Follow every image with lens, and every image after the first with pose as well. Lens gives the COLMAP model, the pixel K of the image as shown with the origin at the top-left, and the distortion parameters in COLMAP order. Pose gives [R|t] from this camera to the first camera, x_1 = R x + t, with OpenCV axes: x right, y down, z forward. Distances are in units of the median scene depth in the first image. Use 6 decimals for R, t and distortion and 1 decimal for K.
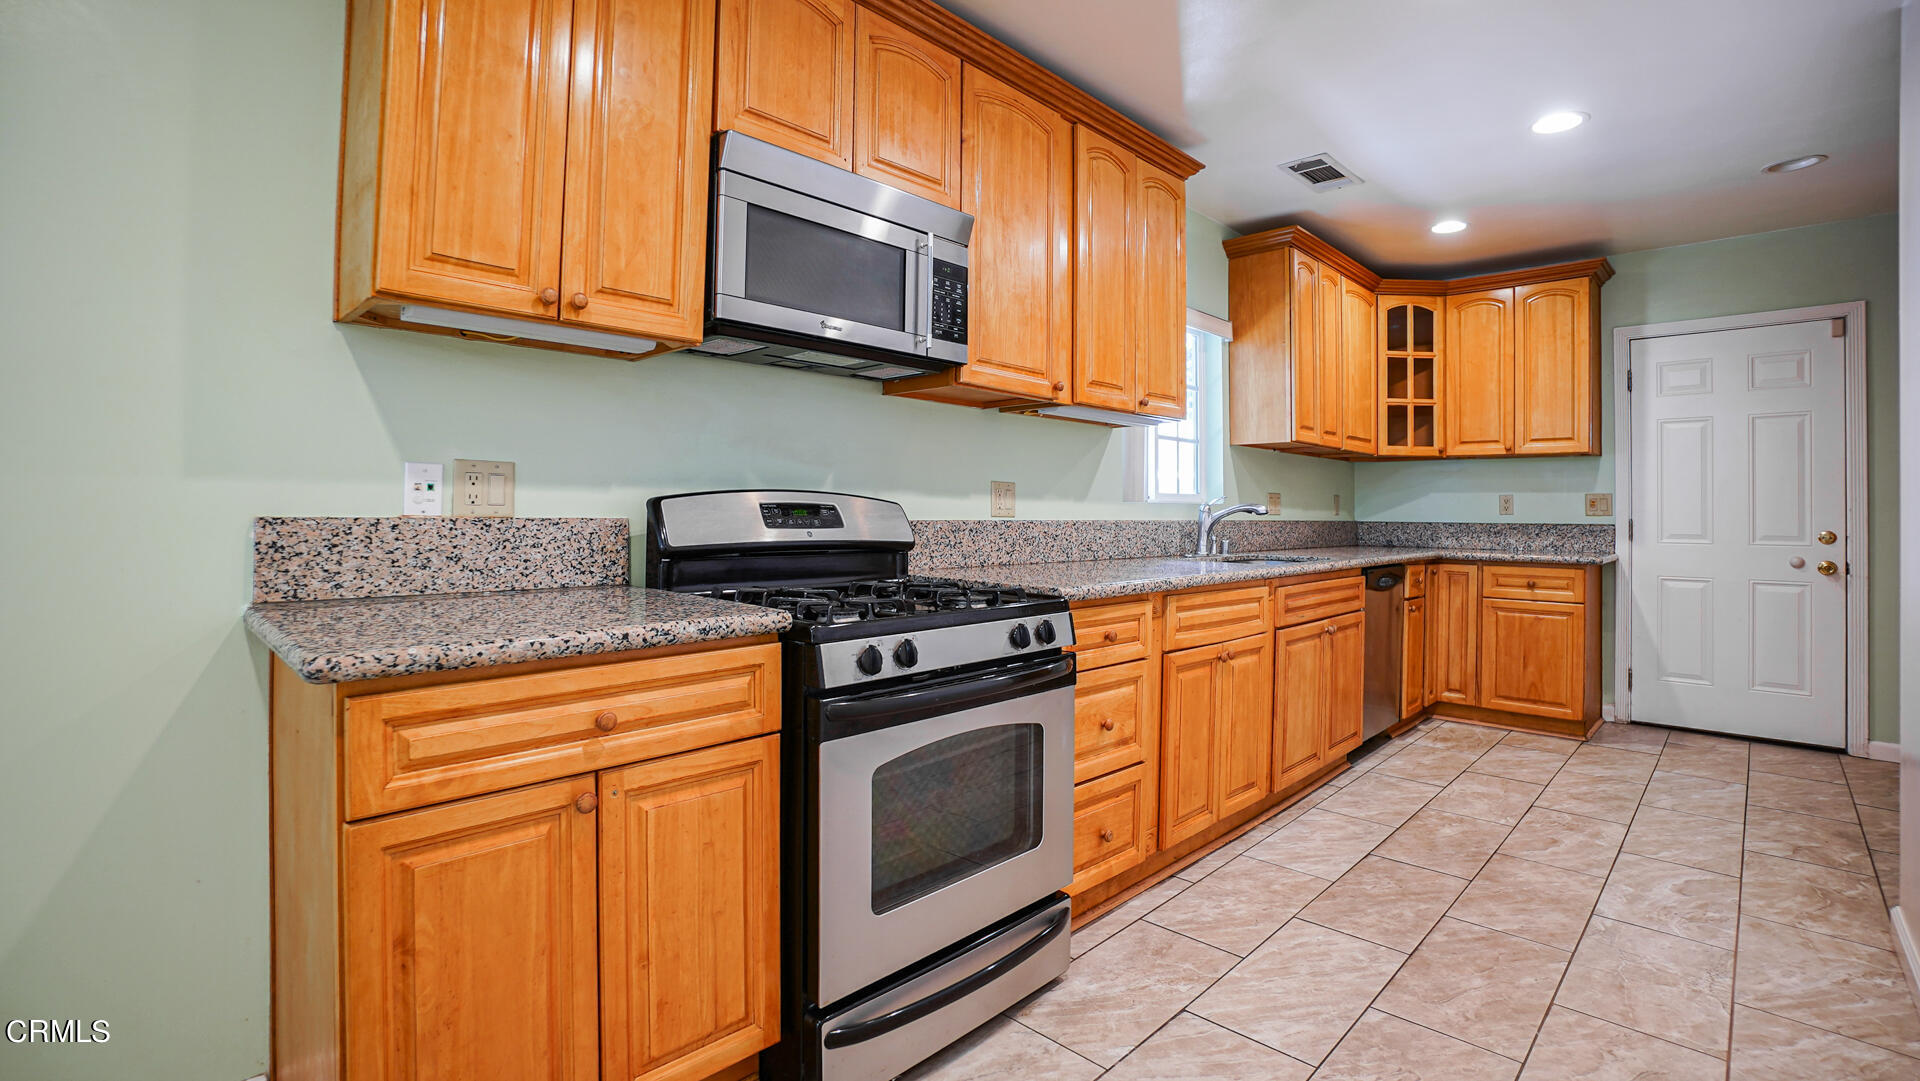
lens RADIAL K [[870.4, 0, 951.4], [0, 870.4, 512.6], [0, 0, 1]] dist [-0.063579, 0.023664]
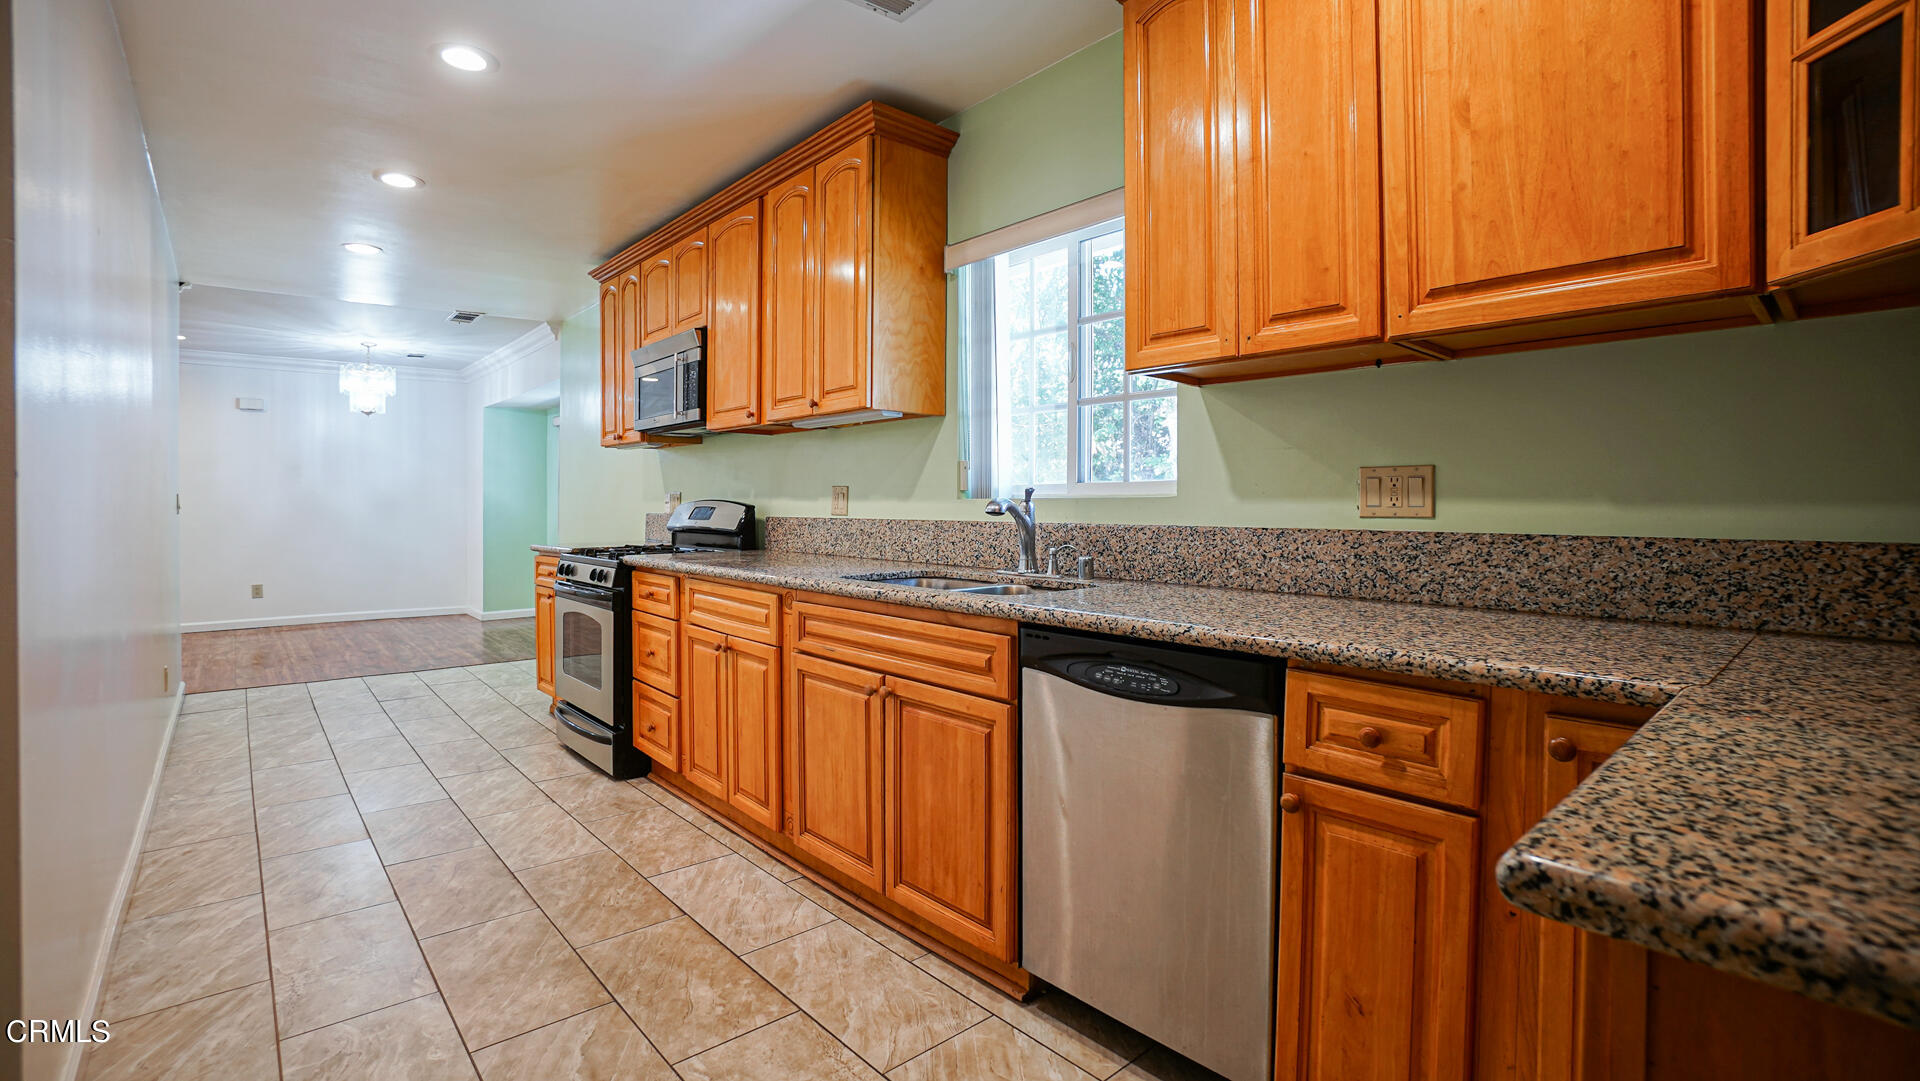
lens RADIAL K [[870.4, 0, 951.4], [0, 870.4, 512.6], [0, 0, 1]] dist [-0.063579, 0.023664]
pose [[-0.088237, -0.000559, -0.996099, 1.345322], [-0.003057, 0.999995, -0.000290, 0.001269], [0.996095, 0.003020, -0.088238, 1.368832]]
